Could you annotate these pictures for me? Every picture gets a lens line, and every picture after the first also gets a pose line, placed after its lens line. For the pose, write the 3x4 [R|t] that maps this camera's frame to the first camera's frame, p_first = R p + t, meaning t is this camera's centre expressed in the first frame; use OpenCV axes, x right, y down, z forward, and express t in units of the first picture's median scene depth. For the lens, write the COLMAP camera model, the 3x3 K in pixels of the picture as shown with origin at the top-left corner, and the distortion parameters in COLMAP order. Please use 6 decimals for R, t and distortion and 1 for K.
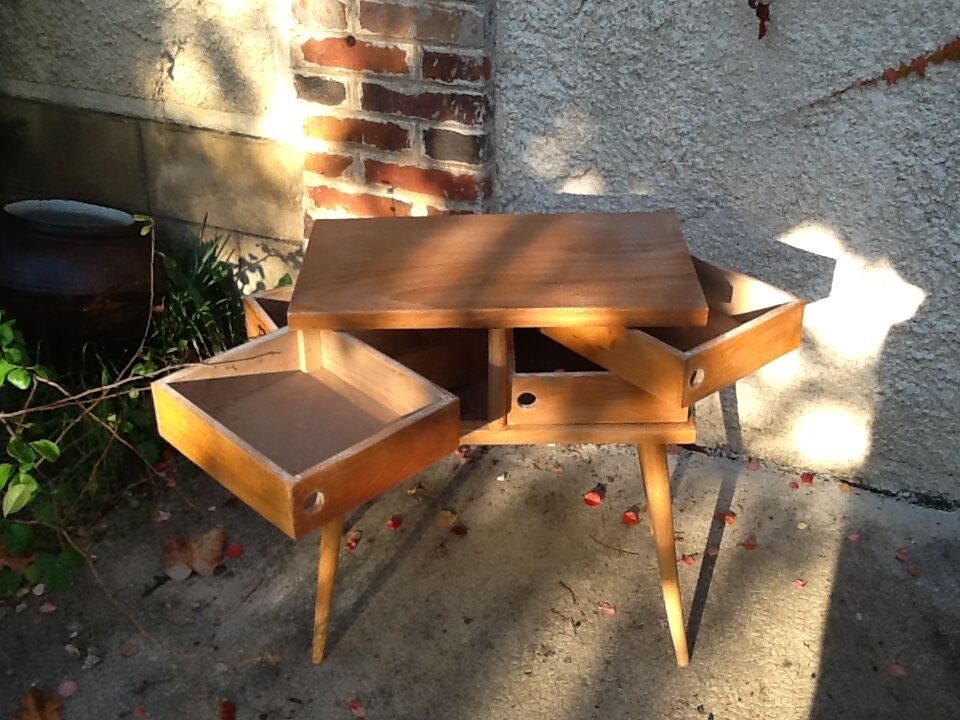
lens RADIAL K [[1242.0, 0, 457.9], [0, 1242.0, 315.0], [0, 0, 1]] dist [-0.017852, 0.000000]
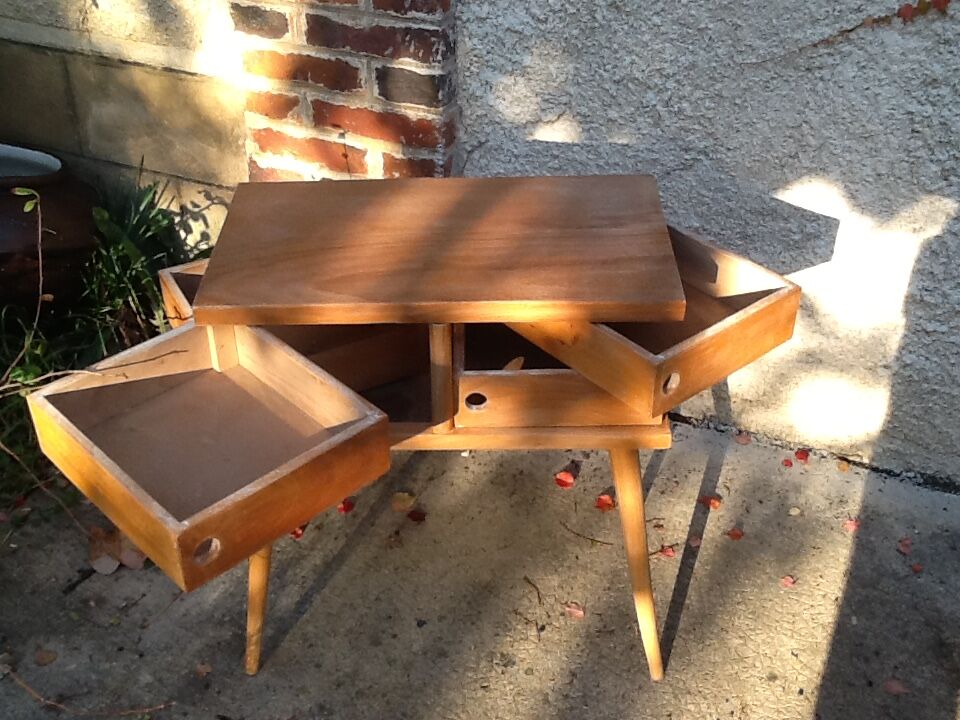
lens RADIAL K [[1242.0, 0, 455.9], [0, 1242.0, 318.7], [0, 0, 1]] dist [-0.017852, 0.000000]
pose [[0.999989, 0.000779, -0.004521, 0.036588], [-0.000400, 0.996533, 0.083194, -0.049059], [0.004570, -0.083191, 0.996523, 0.114286]]
